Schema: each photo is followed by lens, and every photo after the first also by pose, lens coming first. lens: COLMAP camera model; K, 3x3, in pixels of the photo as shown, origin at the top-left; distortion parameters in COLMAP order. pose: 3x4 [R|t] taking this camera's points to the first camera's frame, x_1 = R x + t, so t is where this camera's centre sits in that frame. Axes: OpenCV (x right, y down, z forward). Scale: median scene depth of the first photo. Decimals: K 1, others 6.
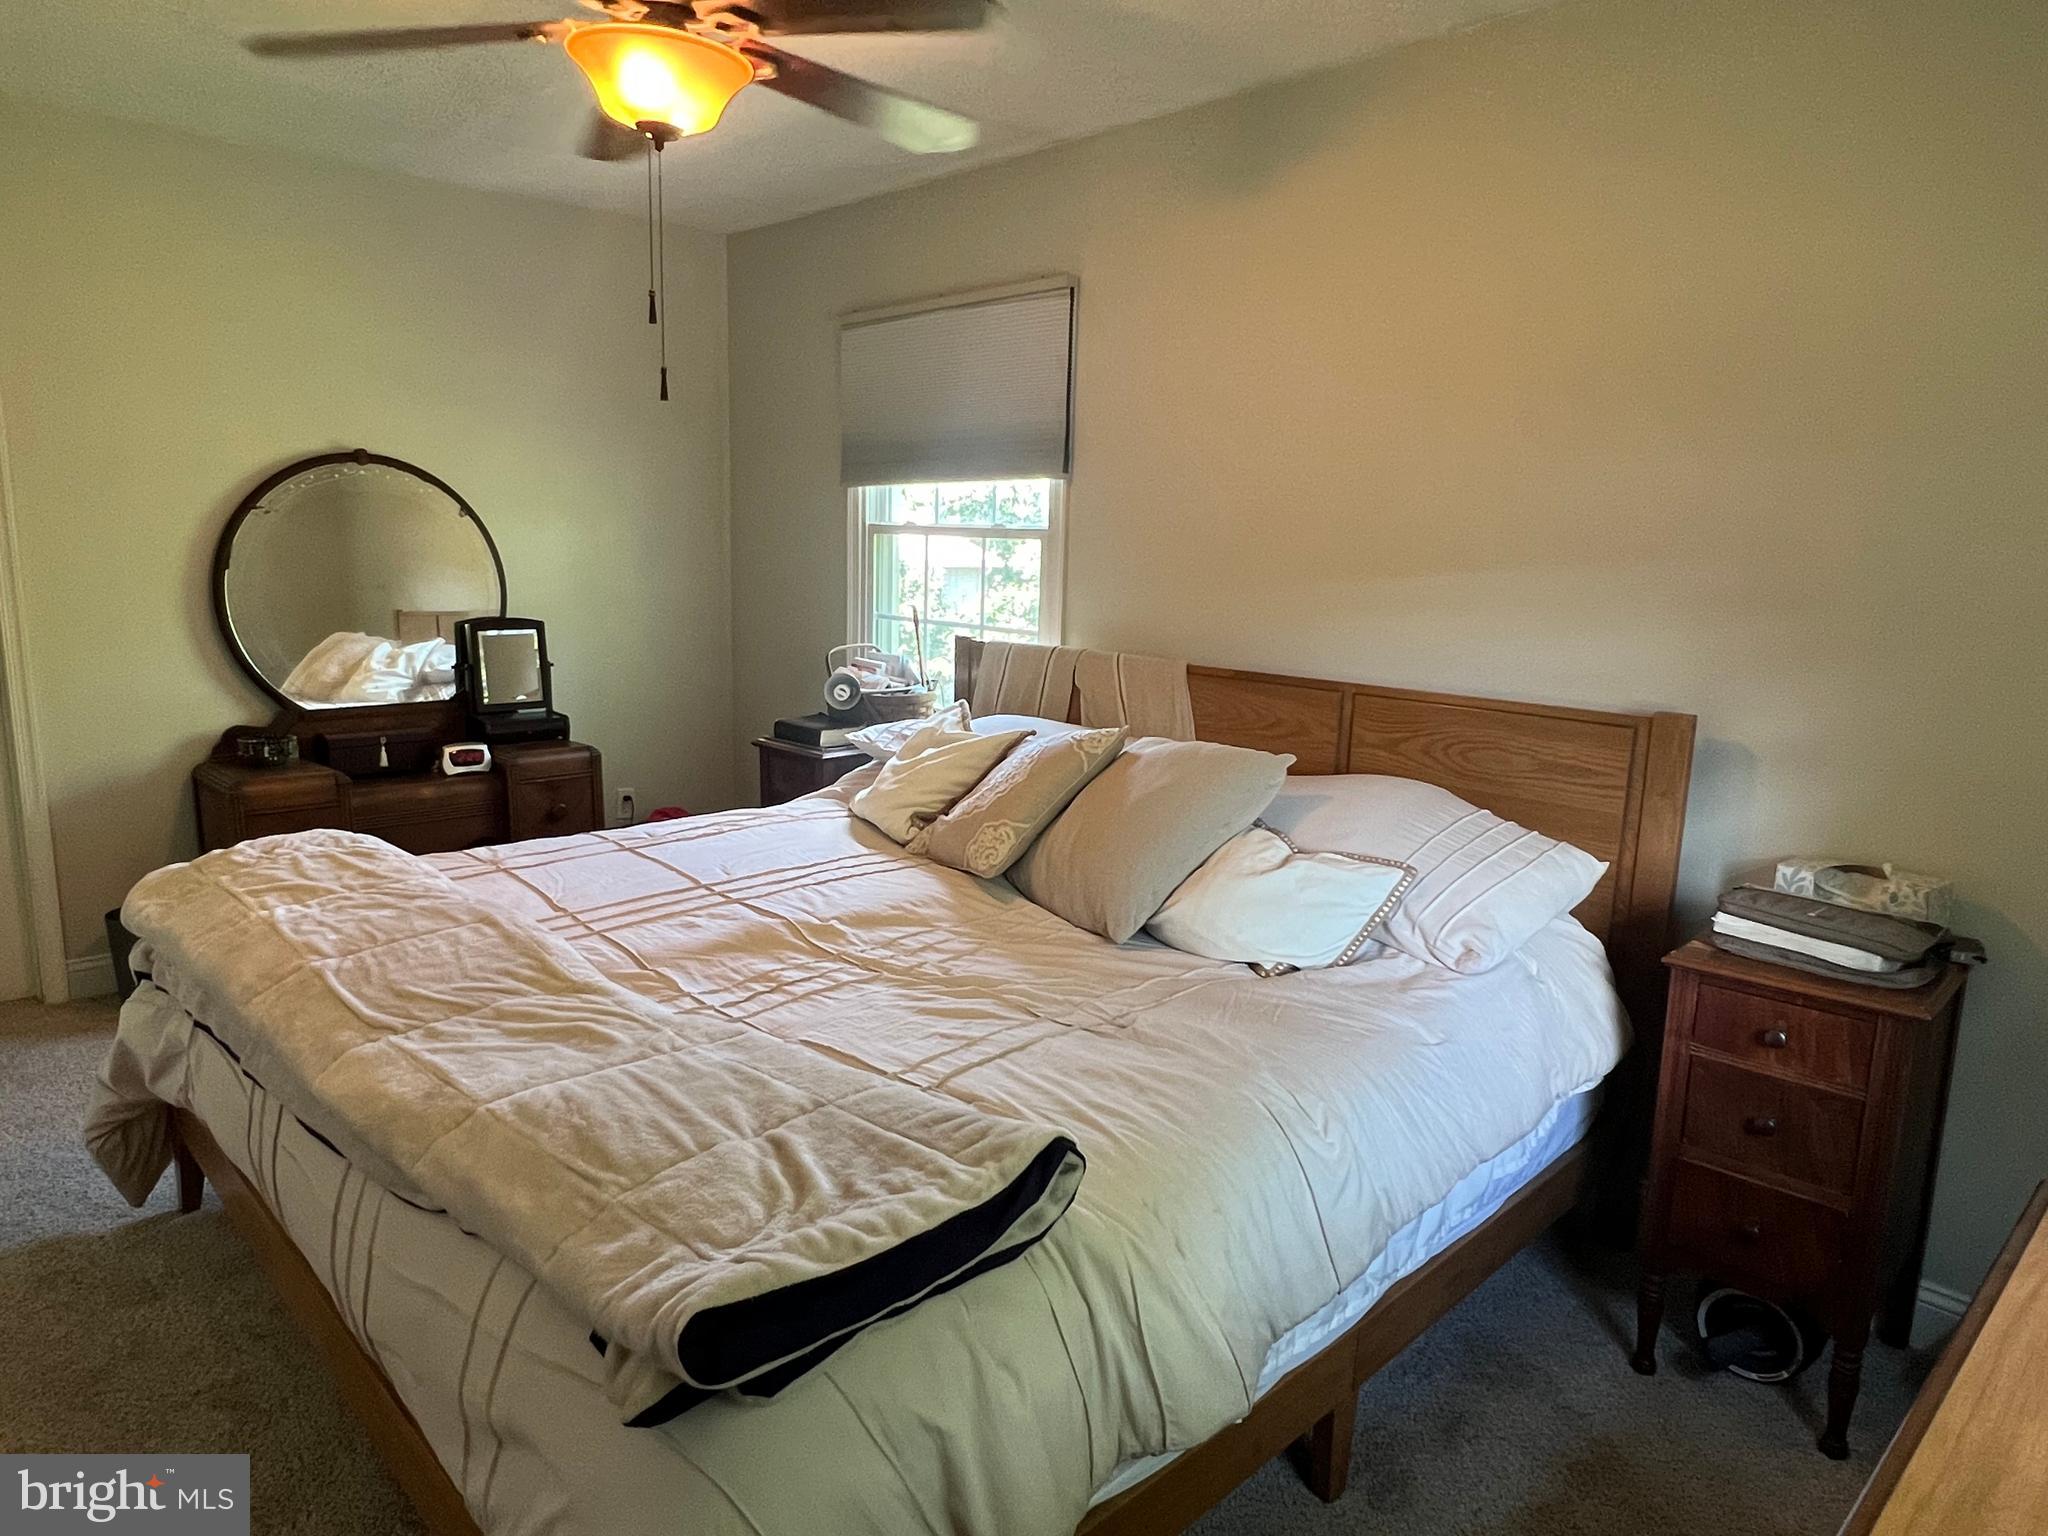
lens RADIAL K [[1270.5, 0, 1014.6], [0, 1270.5, 769.0], [0, 0, 1]] dist [-0.005246, -0.002021]
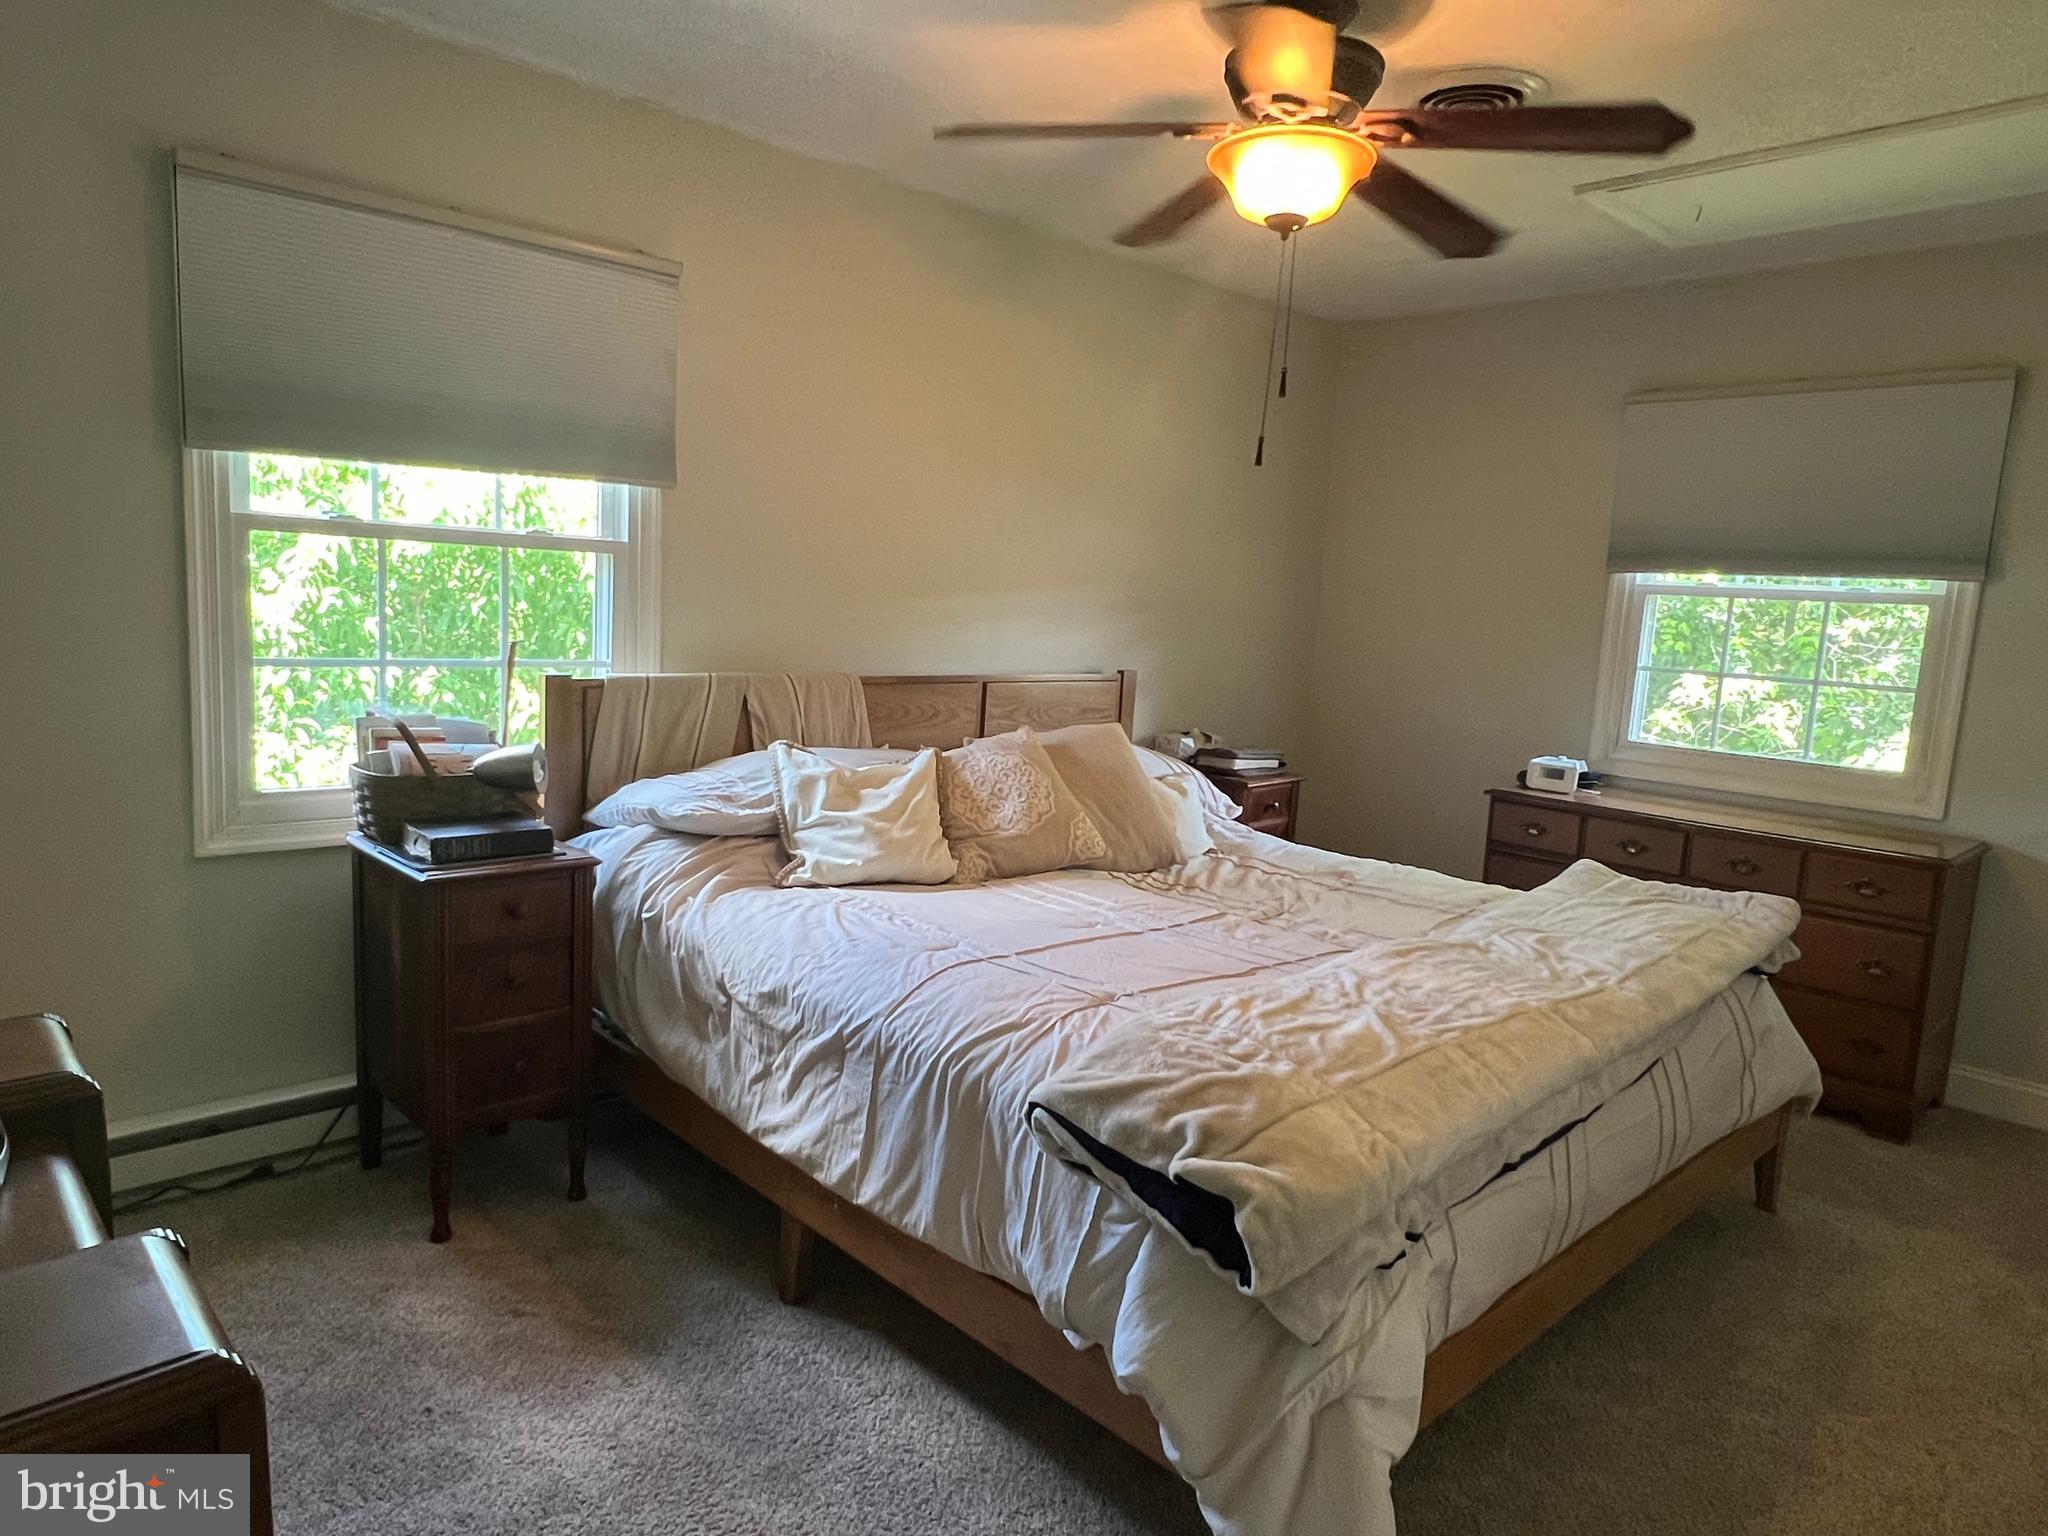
lens RADIAL K [[1270.5, 0, 1014.6], [0, 1270.5, 769.0], [0, 0, 1]] dist [-0.005246, -0.002021]
pose [[0.010368, -0.170254, 0.985346, -1.389862], [0.127931, 0.977527, 0.167557, -0.246306], [-0.991729, 0.124319, 0.031916, 1.205358]]
